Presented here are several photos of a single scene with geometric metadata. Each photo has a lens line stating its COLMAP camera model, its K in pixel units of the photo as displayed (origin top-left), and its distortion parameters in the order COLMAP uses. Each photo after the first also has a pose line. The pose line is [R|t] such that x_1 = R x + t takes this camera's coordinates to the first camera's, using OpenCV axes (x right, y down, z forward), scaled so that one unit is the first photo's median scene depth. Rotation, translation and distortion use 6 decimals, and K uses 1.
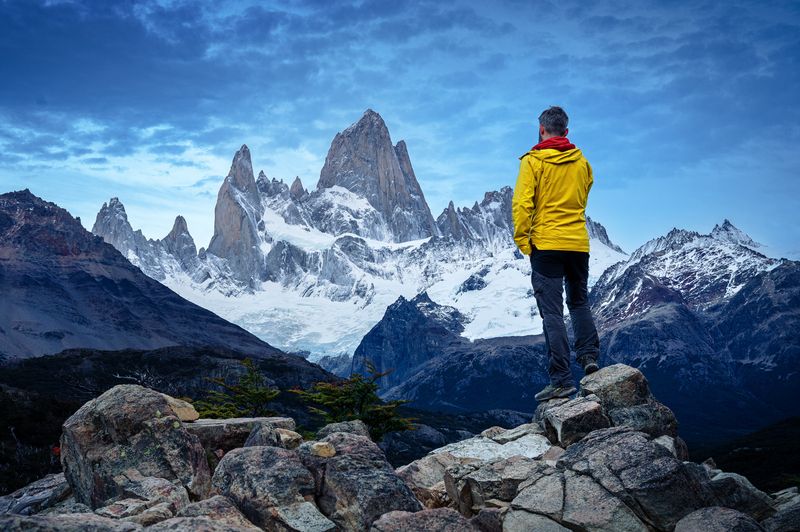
lens RADIAL K [[1267.9, 0, 378.6], [0, 1267.9, 266.3], [0, 0, 1]] dist [0.056901, 0.000000]
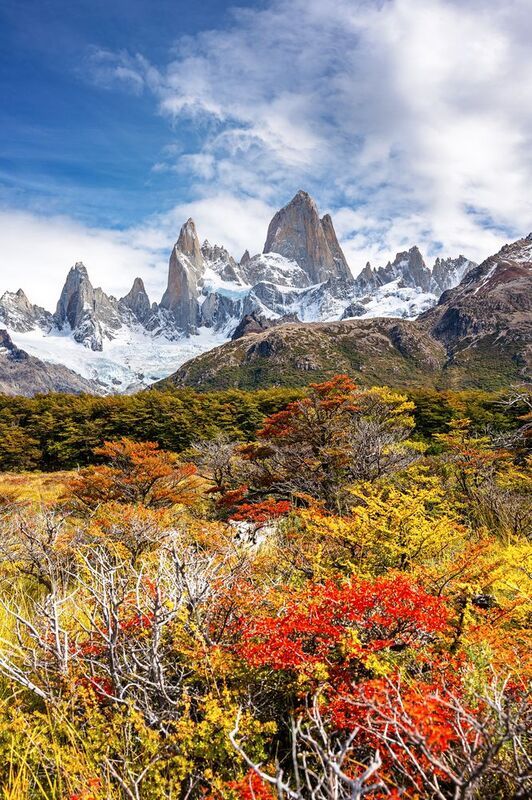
lens RADIAL K [[768.2, 0, 266.4], [0, 768.2, 401.2], [0, 0, 1]] dist [0.032261, 0.000000]
pose [[0.988084, -0.014615, -0.153219, 0.078836], [0.023628, 0.998085, 0.057174, 0.040038], [0.152090, -0.060113, 0.986537, 0.278484]]
